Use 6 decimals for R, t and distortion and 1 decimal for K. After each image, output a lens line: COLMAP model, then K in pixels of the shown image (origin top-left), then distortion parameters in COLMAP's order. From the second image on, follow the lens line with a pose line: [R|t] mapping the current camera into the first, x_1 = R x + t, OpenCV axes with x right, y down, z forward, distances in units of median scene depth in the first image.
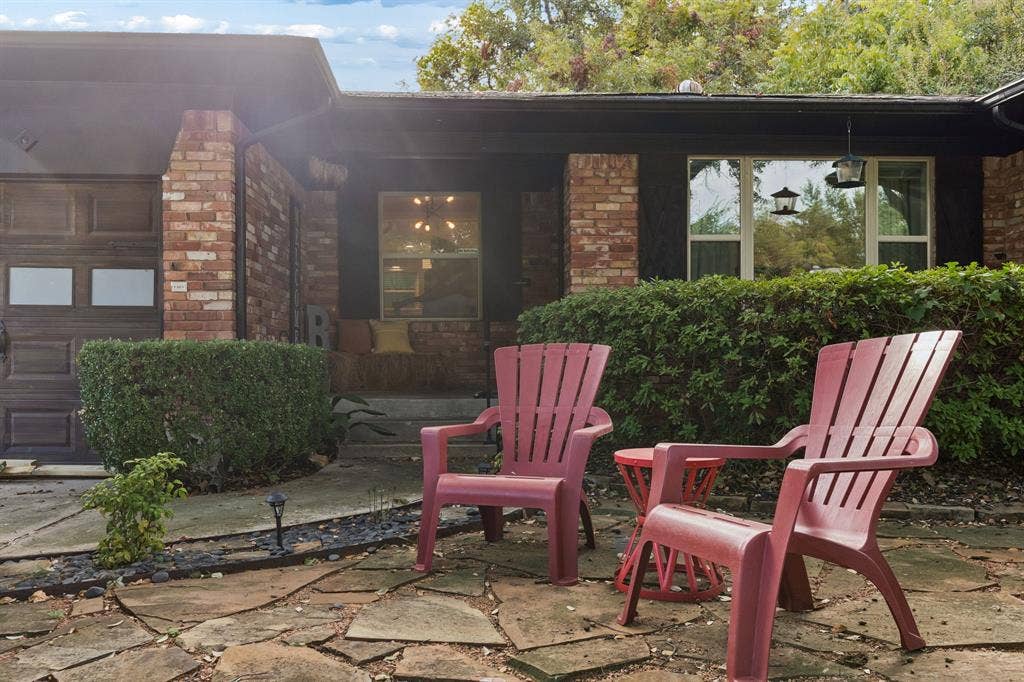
lens RADIAL K [[864.7, 0, 512.0], [0, 864.7, 383.0], [0, 0, 1]] dist [0.005937, 0.000481]
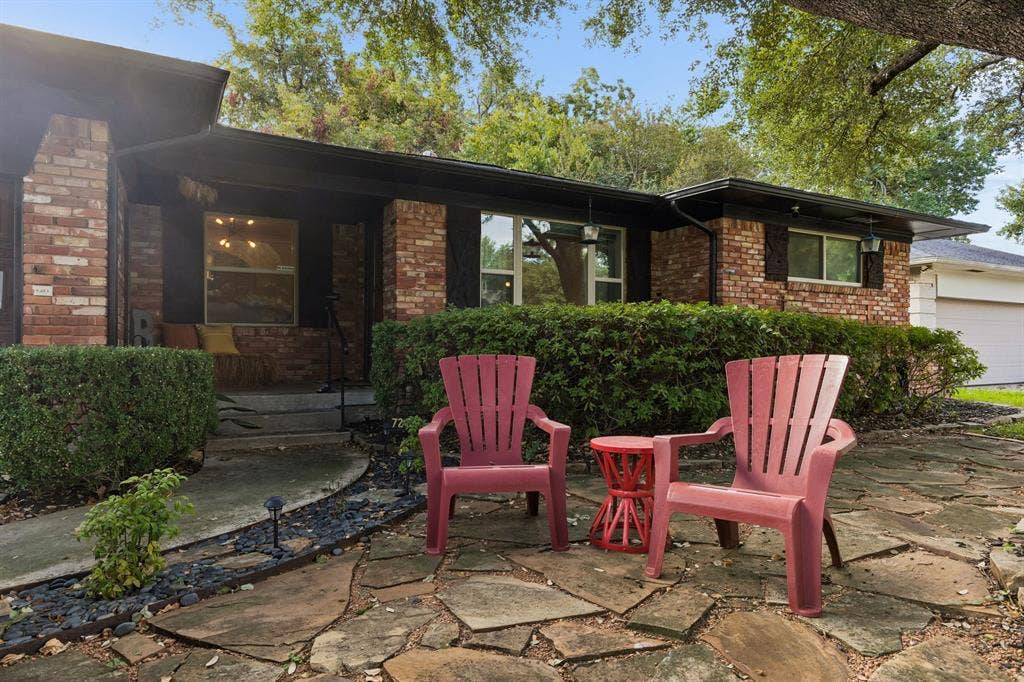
lens RADIAL K [[631.5, 0, 511.7], [0, 631.5, 358.4], [0, 0, 1]] dist [0.004030, -0.000331]
pose [[0.890835, -0.001933, 0.454322, -0.236290], [0.008724, 0.999879, -0.012852, -0.019993], [-0.454243, 0.015412, 0.890745, 0.114772]]
